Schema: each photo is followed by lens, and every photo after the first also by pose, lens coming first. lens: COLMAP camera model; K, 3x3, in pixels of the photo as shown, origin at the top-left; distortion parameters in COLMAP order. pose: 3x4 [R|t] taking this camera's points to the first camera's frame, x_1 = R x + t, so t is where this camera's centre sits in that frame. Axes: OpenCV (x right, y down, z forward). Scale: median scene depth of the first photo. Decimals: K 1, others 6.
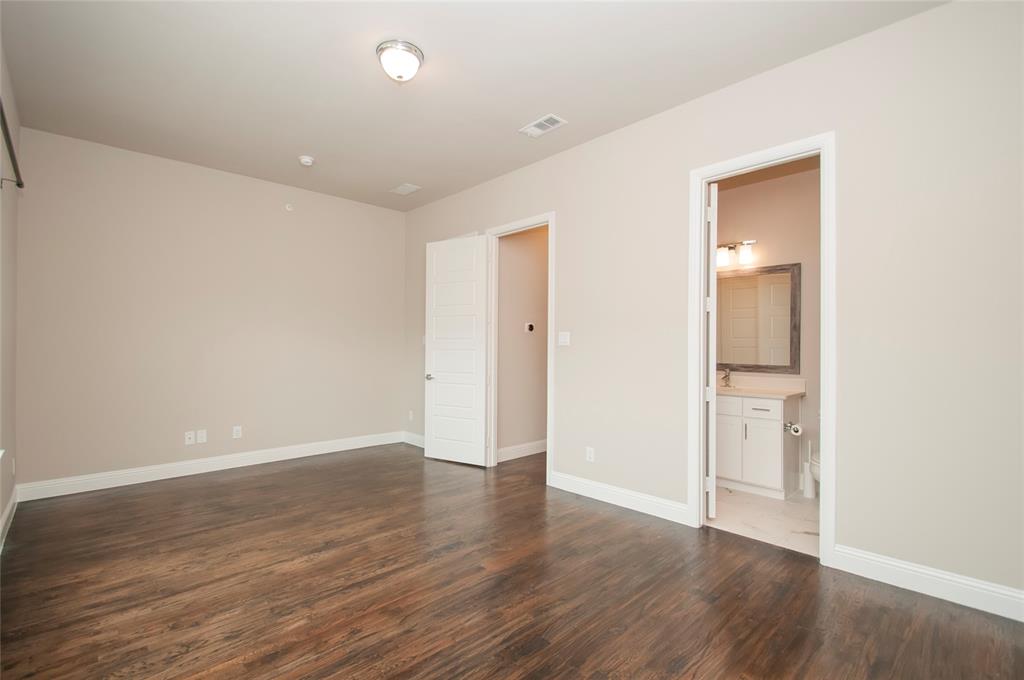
lens RADIAL K [[464.6, 0, 513.4], [0, 464.6, 339.8], [0, 0, 1]] dist [0.005250, -0.002464]
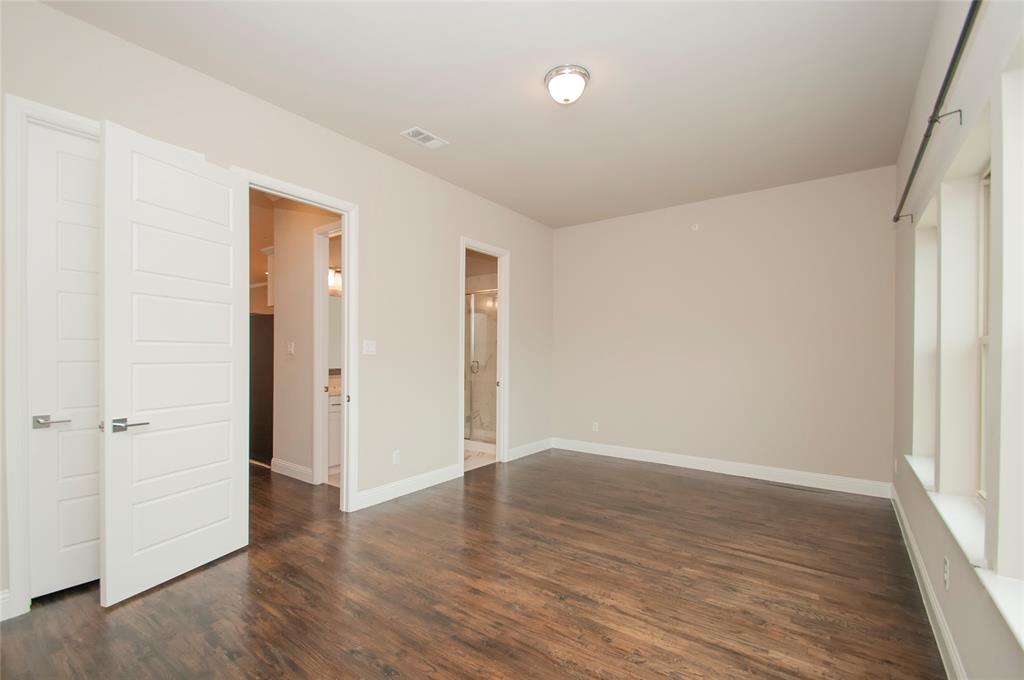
lens RADIAL K [[464.6, 0, 513.7], [0, 464.6, 349.5], [0, 0, 1]] dist [0.005250, -0.002464]
pose [[-0.184347, 0.003677, 0.982854, -1.519836], [-0.009078, 0.999944, -0.005443, 0.026290], [-0.982819, -0.009925, -0.184303, 1.608468]]
